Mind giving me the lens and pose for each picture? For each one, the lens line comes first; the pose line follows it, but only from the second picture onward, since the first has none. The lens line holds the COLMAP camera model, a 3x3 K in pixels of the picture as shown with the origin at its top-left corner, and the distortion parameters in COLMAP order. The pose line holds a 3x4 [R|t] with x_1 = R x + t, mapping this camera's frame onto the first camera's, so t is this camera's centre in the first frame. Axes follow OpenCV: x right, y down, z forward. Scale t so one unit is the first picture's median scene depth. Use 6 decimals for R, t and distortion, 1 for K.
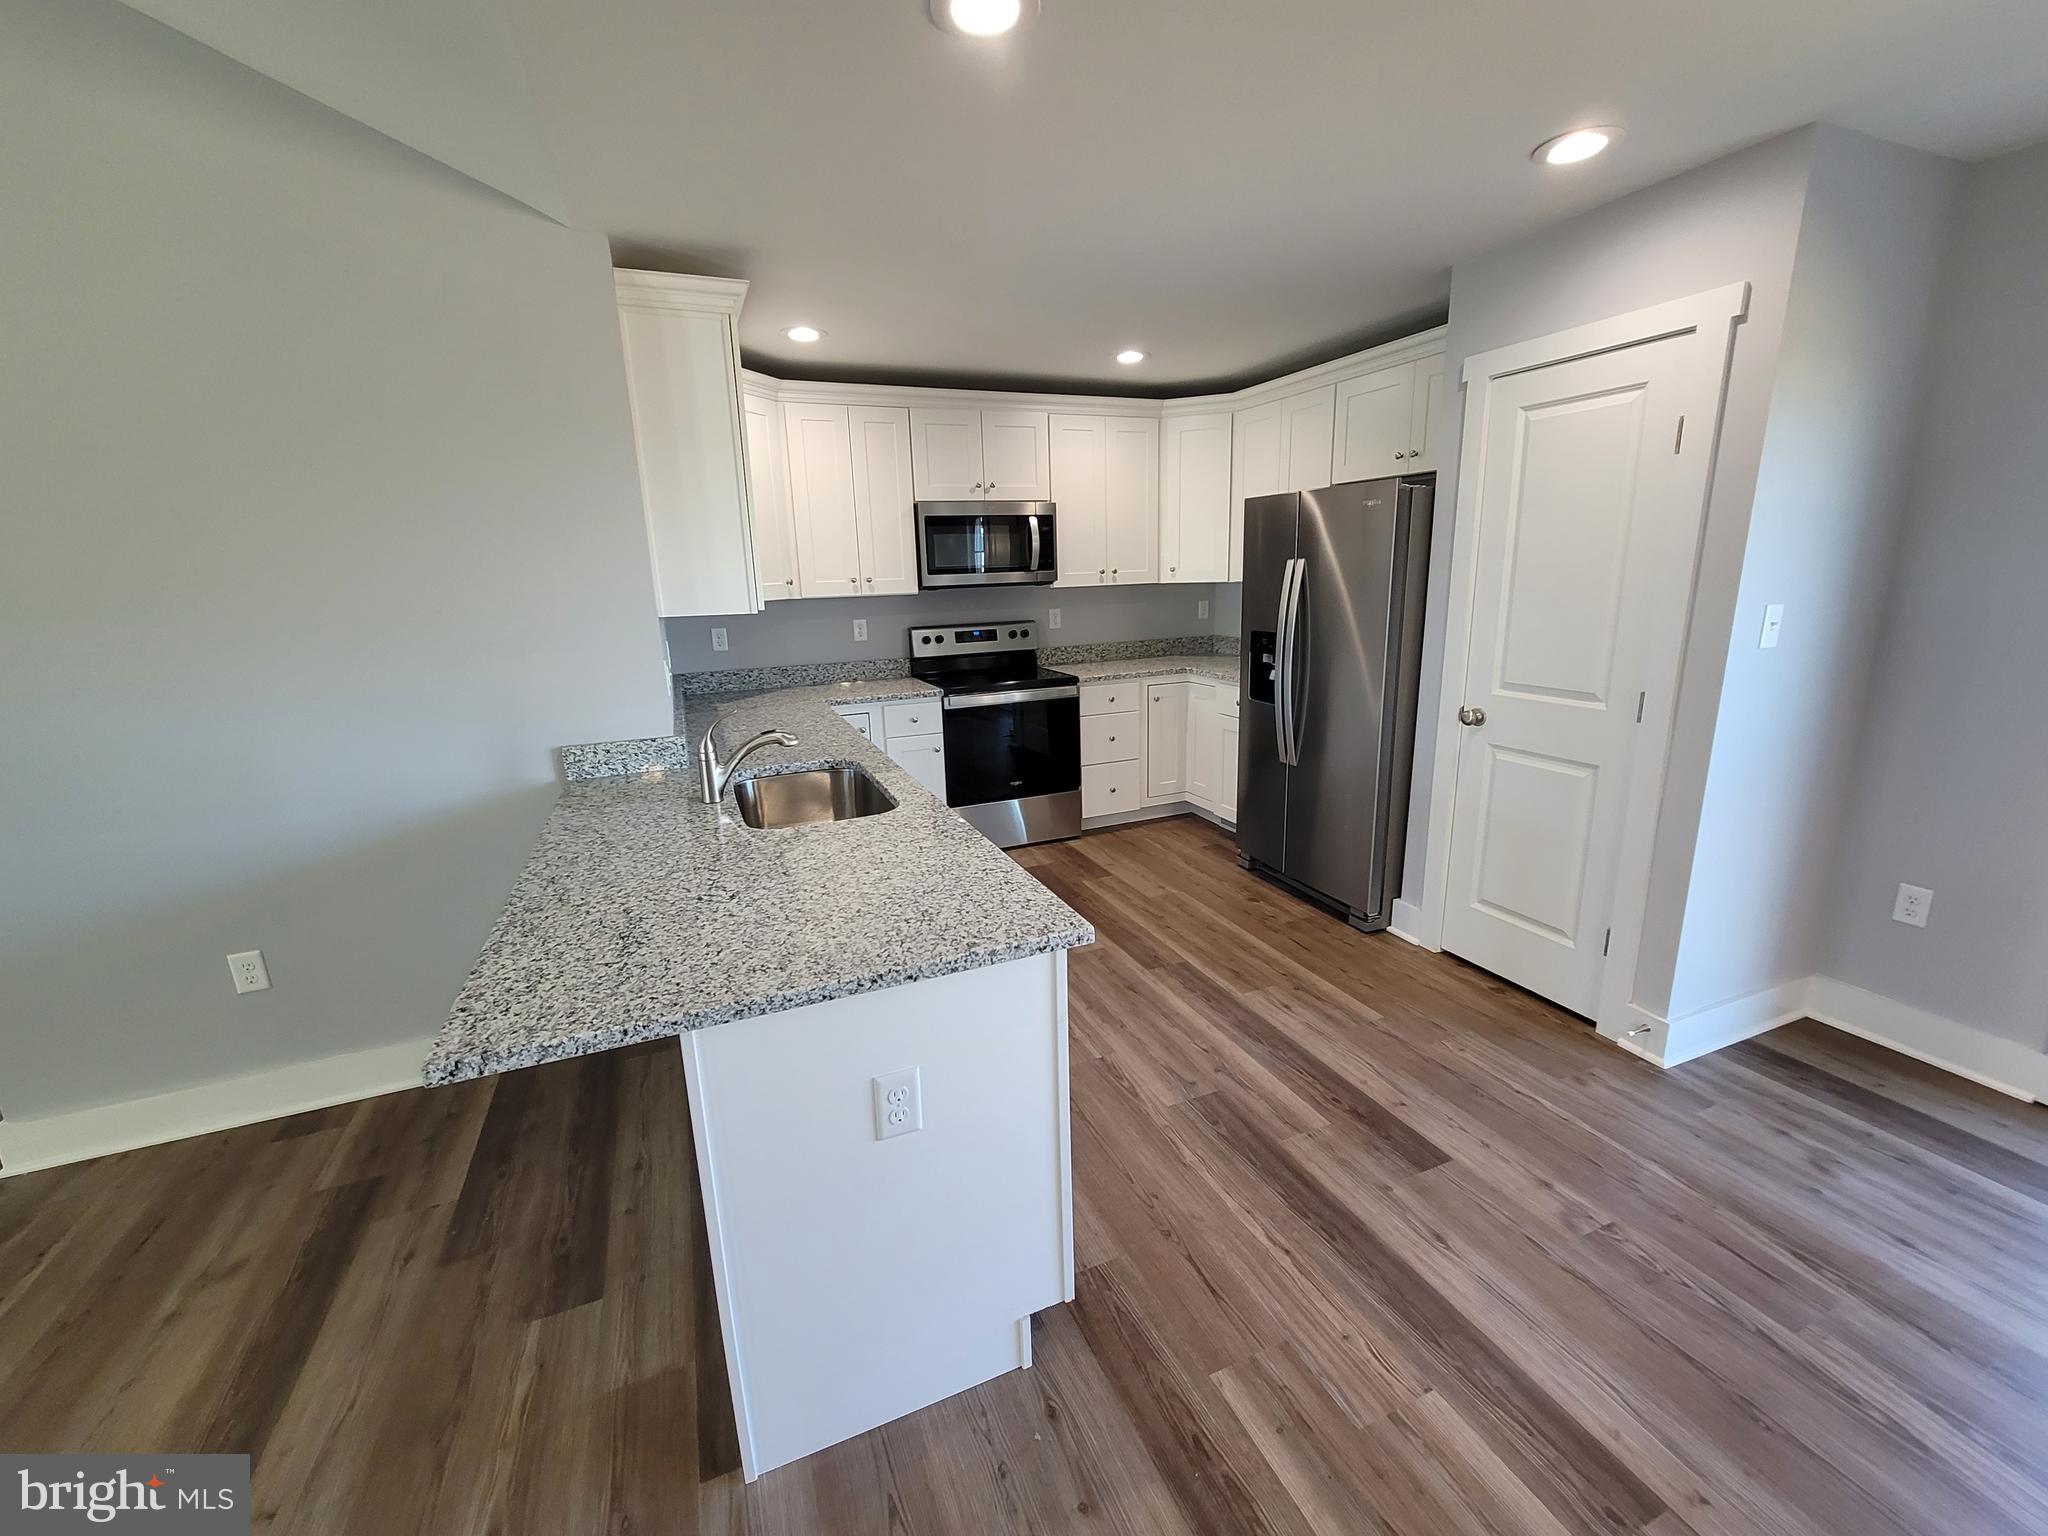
lens RADIAL K [[831.8, 0, 1028.1], [0, 831.8, 761.8], [0, 0, 1]] dist [-0.002282, 0.000173]
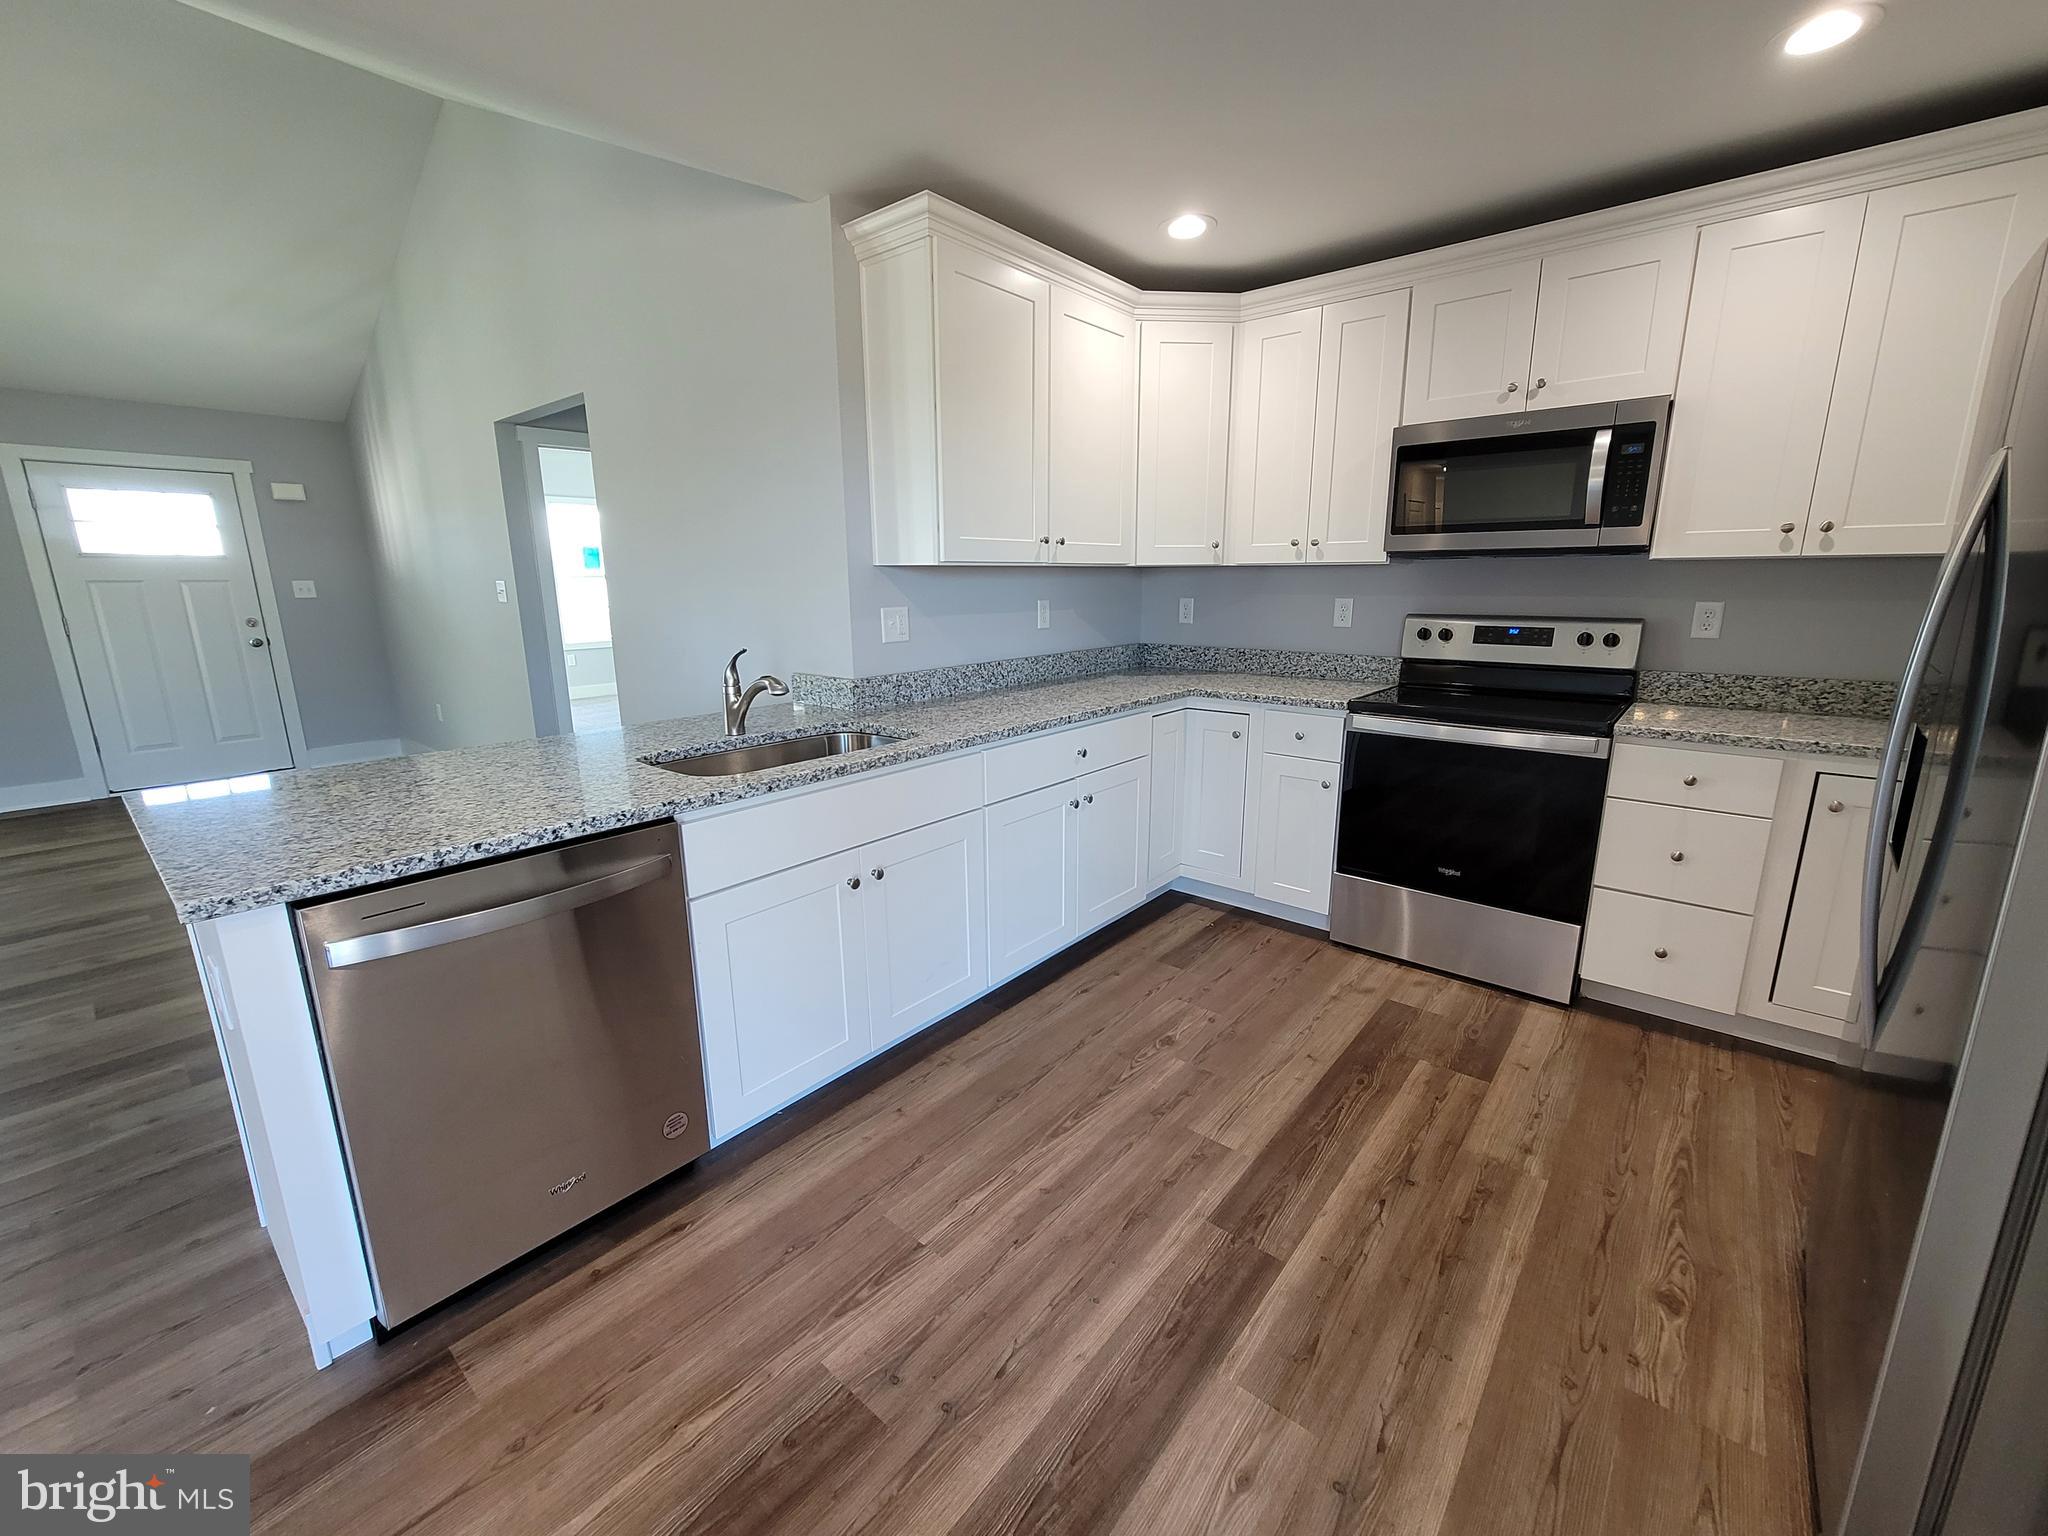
lens RADIAL K [[833.3, 0, 1023.0], [0, 833.3, 763.3], [0, 0, 1]] dist [-0.000721, -0.000004]
pose [[0.459261, 0.219815, -0.860674, 0.388022], [-0.211940, 0.968033, 0.134142, -0.074783], [0.862647, 0.120805, 0.491167, 0.448040]]
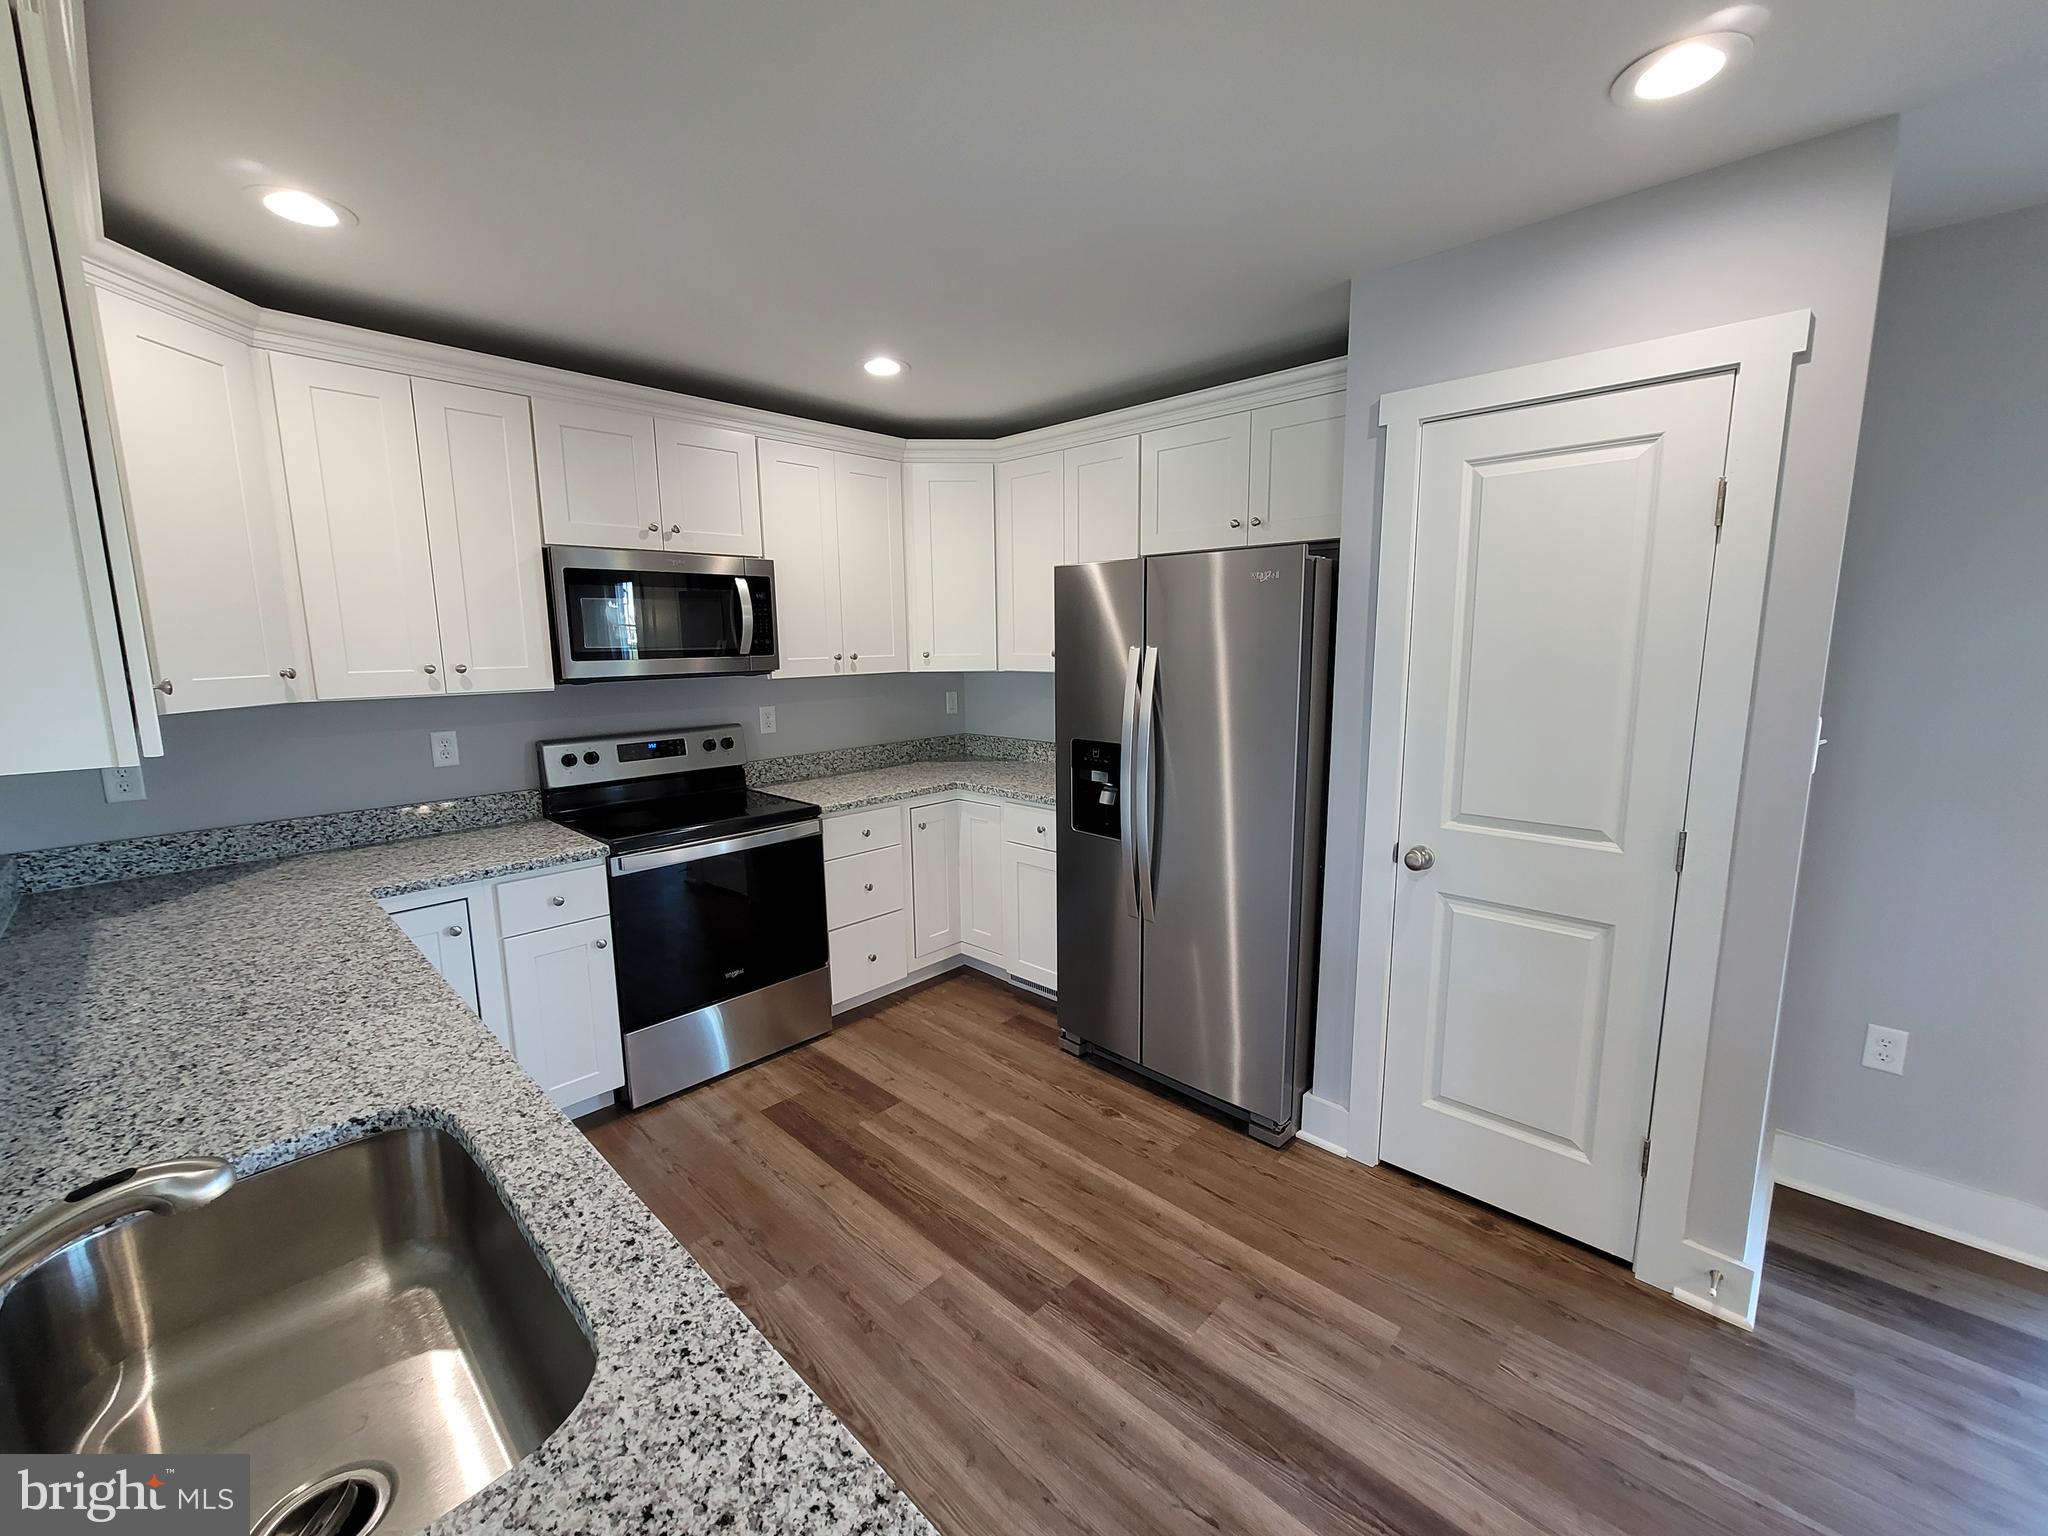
lens RADIAL K [[831.8, 0, 1028.1], [0, 831.8, 761.8], [0, 0, 1]] dist [-0.002282, 0.000173]
pose [[0.914610, -0.040860, 0.402266, -0.064860], [0.076883, 0.994304, -0.073809, -0.081049], [-0.396959, 0.098434, 0.912543, 0.317513]]
